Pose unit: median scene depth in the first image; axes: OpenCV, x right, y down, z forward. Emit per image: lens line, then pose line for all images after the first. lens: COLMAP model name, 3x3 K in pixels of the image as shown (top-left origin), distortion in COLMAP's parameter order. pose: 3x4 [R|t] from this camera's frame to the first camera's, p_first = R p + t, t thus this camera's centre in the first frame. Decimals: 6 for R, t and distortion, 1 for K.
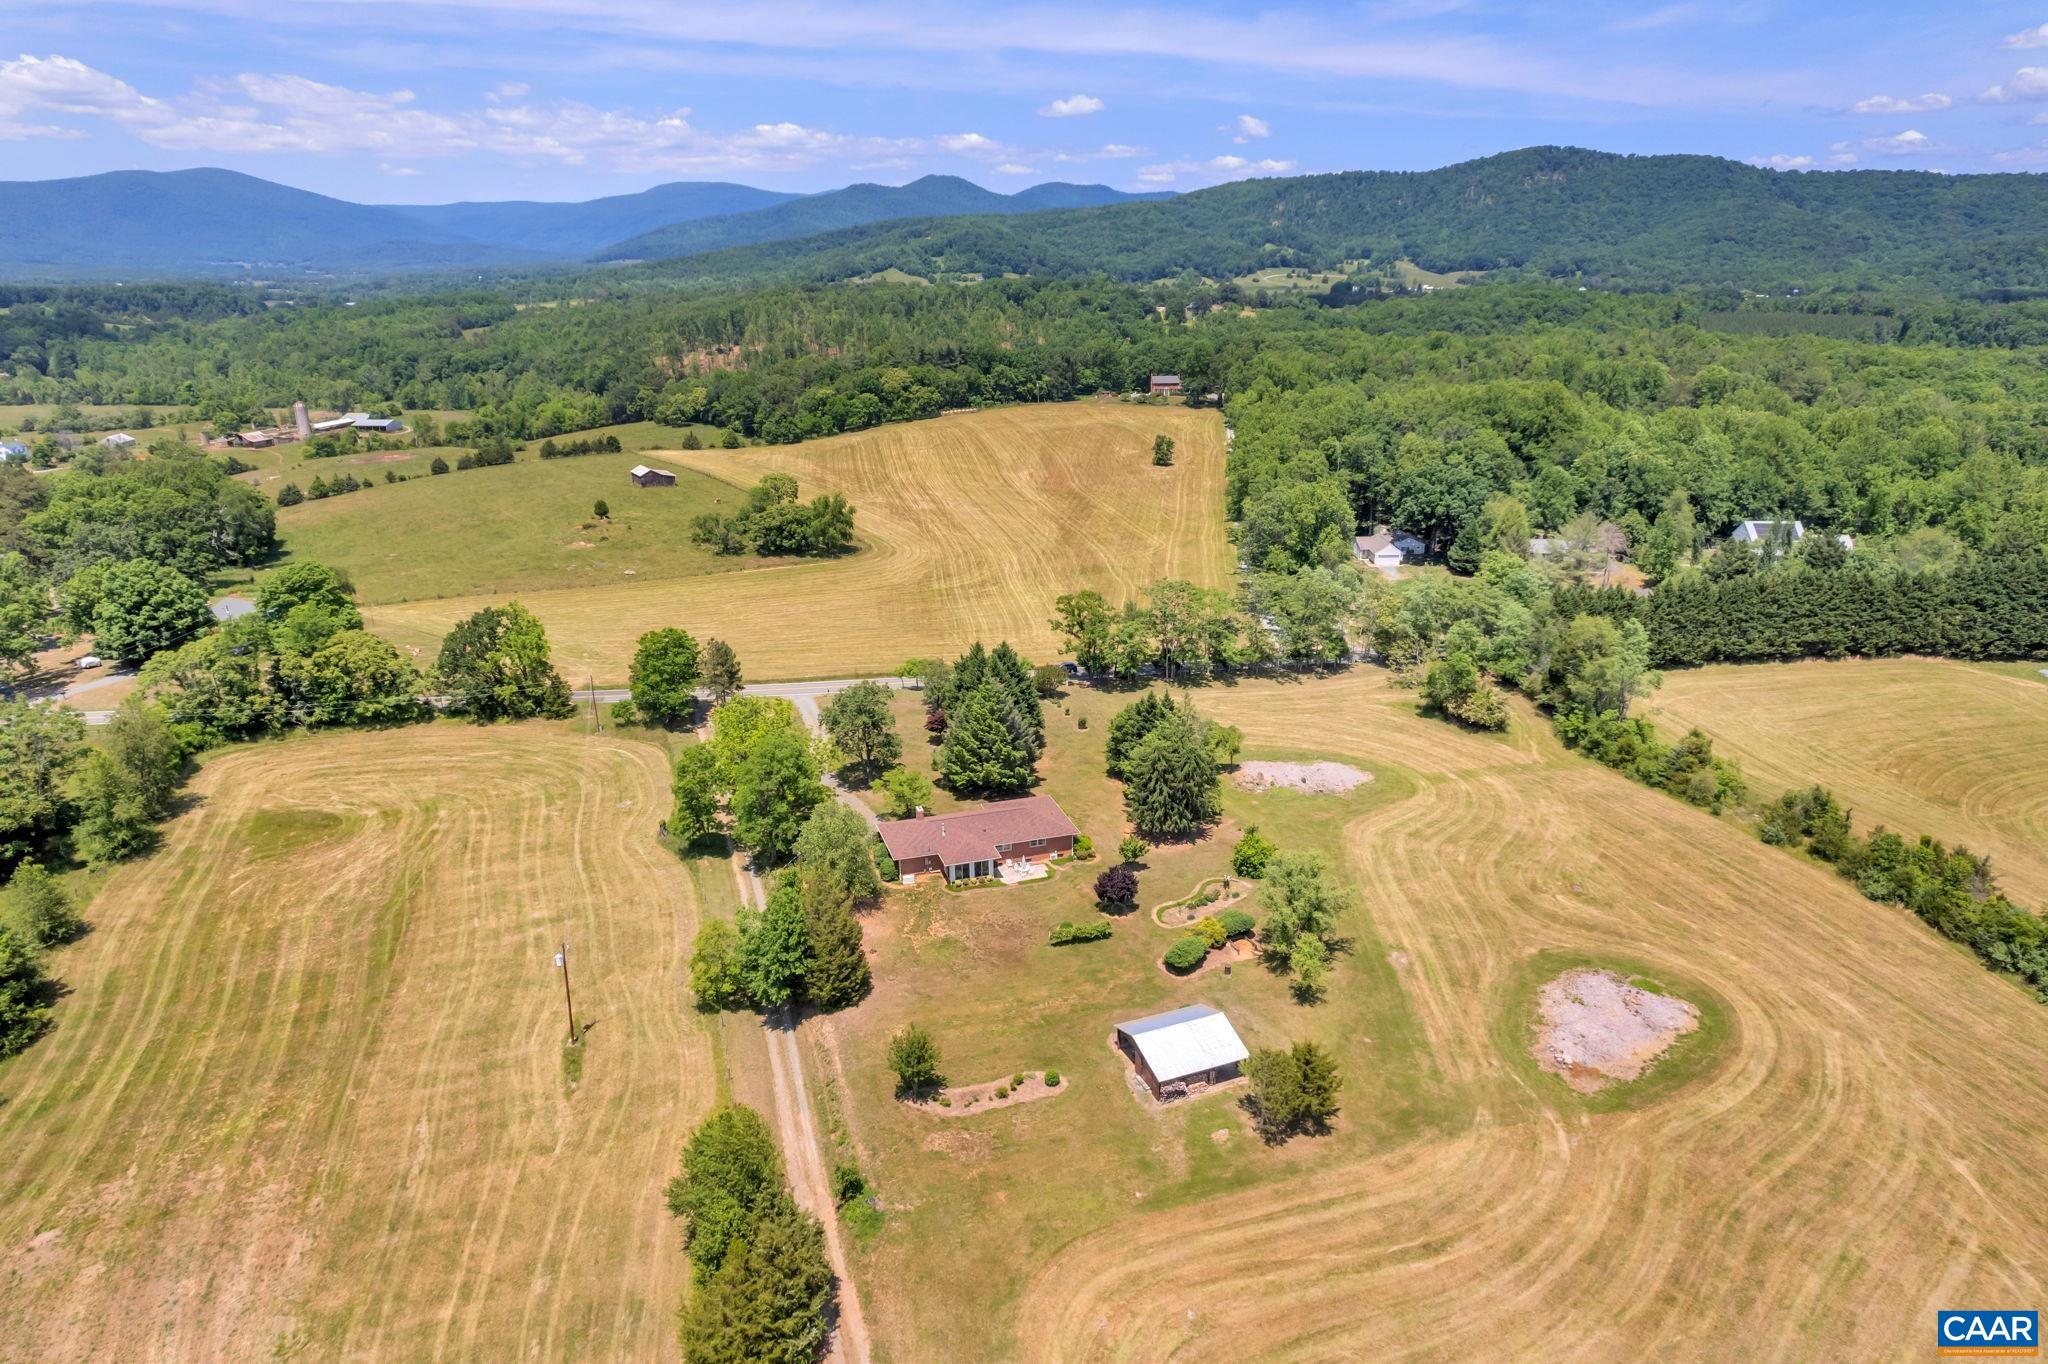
lens RADIAL K [[1309.9, 0, 1018.3], [0, 1309.9, 678.9], [0, 0, 1]] dist [-0.075109, 0.066634]
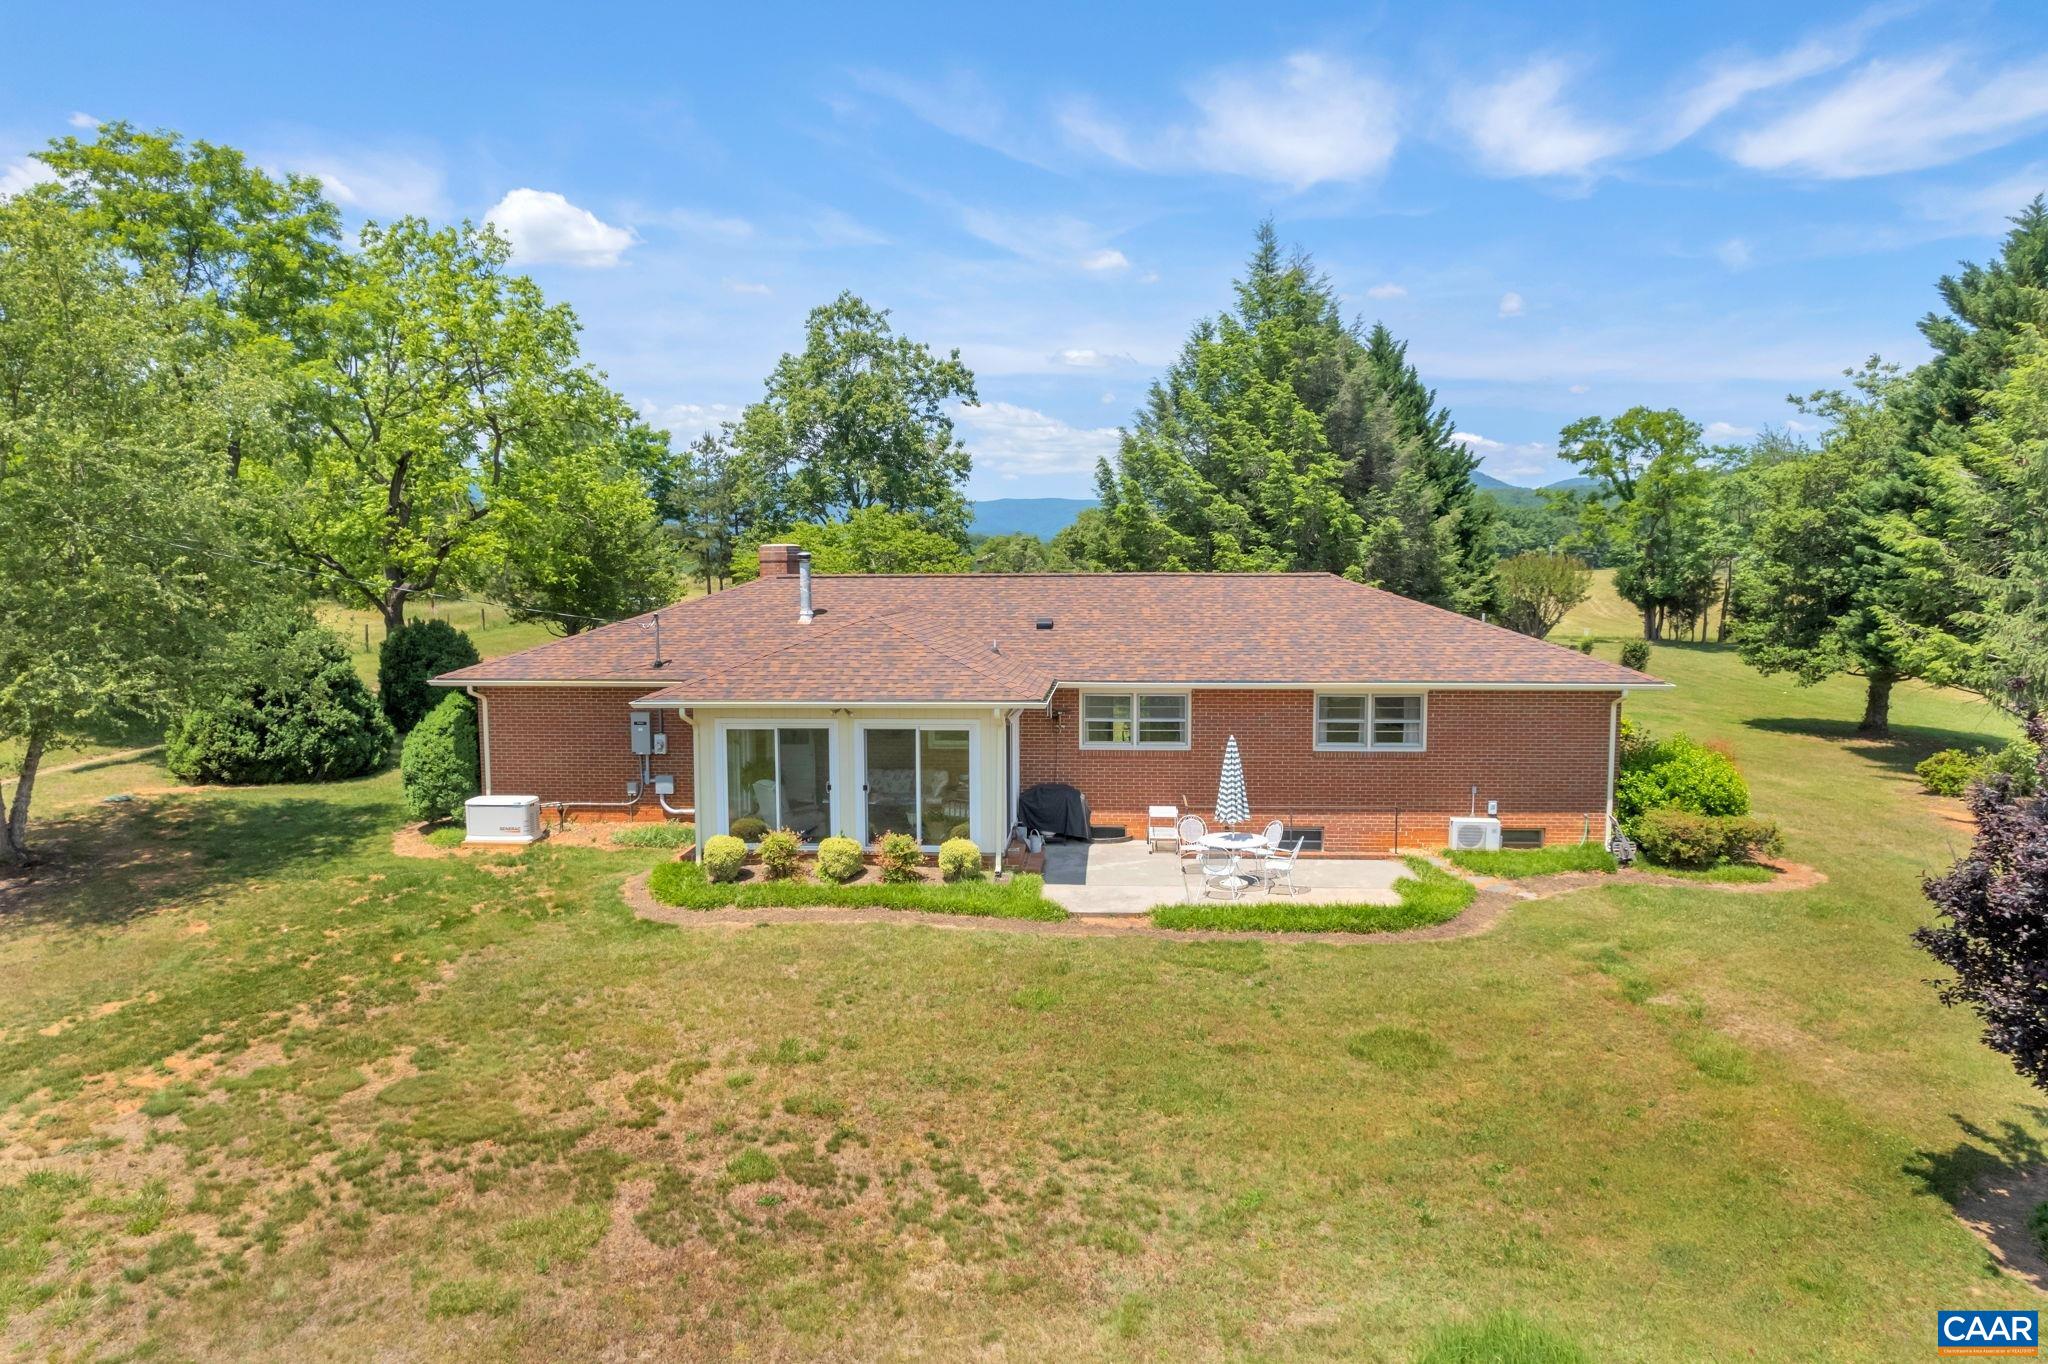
lens RADIAL K [[1309.9, 0, 1018.3], [0, 1309.9, 678.9], [0, 0, 1]] dist [-0.075109, 0.066634]
pose [[0.928543, 0.041566, -0.368890, 0.026177], [-0.121541, 0.972982, -0.196301, 0.124148], [0.350763, 0.227109, 0.908508, 0.675301]]
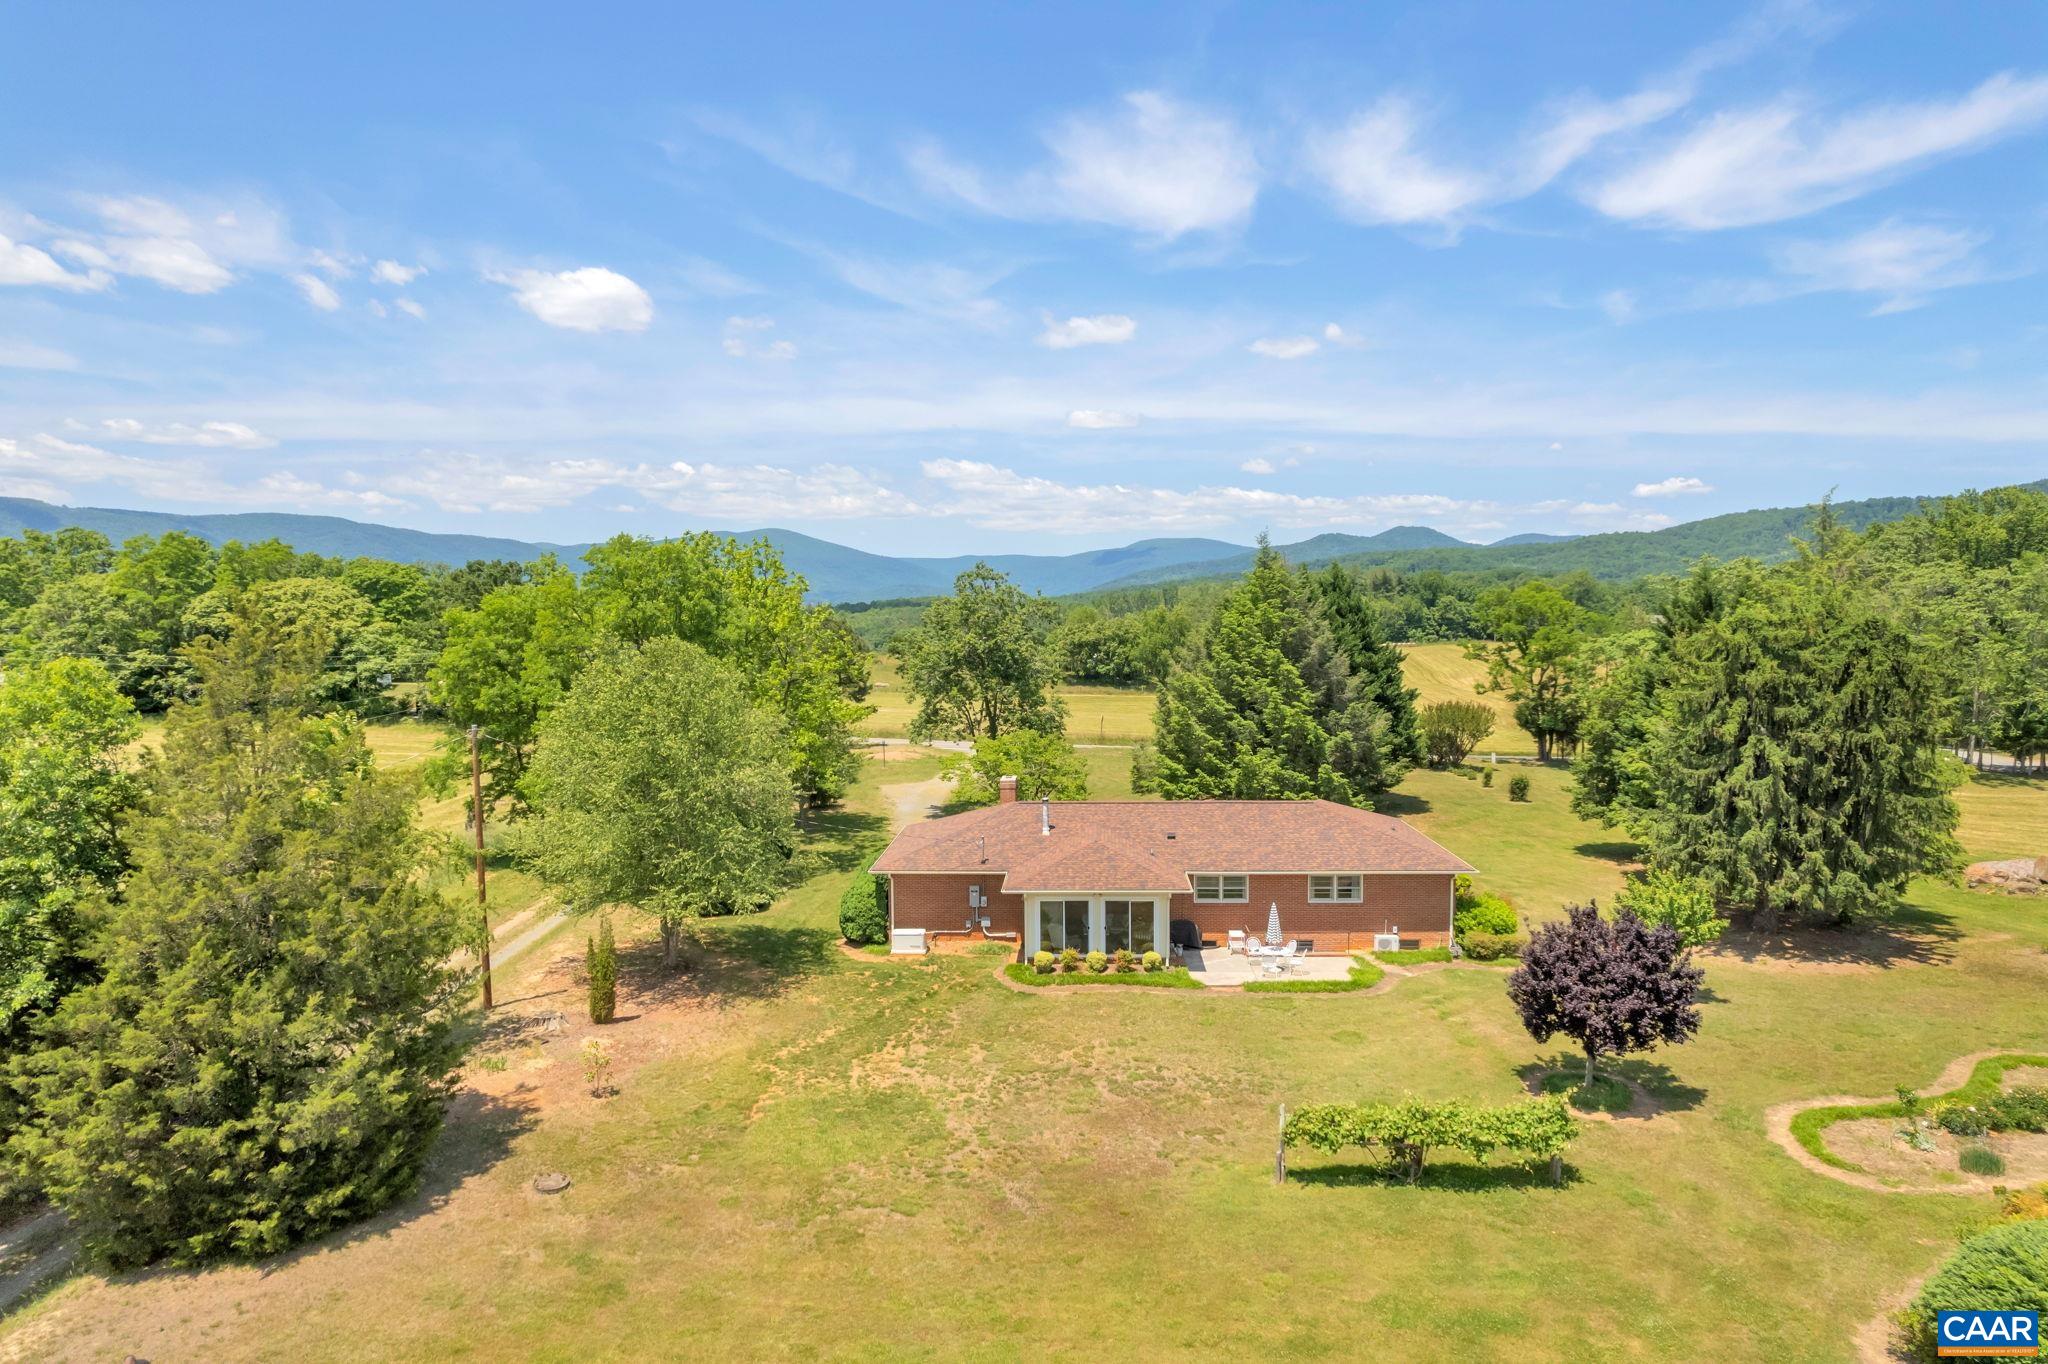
lens RADIAL K [[1309.9, 0, 1018.3], [0, 1309.9, 678.9], [0, 0, 1]] dist [-0.075109, 0.066634]
pose [[0.940022, 0.023395, -0.340309, 0.038962], [-0.110547, 0.964696, -0.239040, 0.127857], [0.322703, 0.262323, 0.909423, 0.539699]]
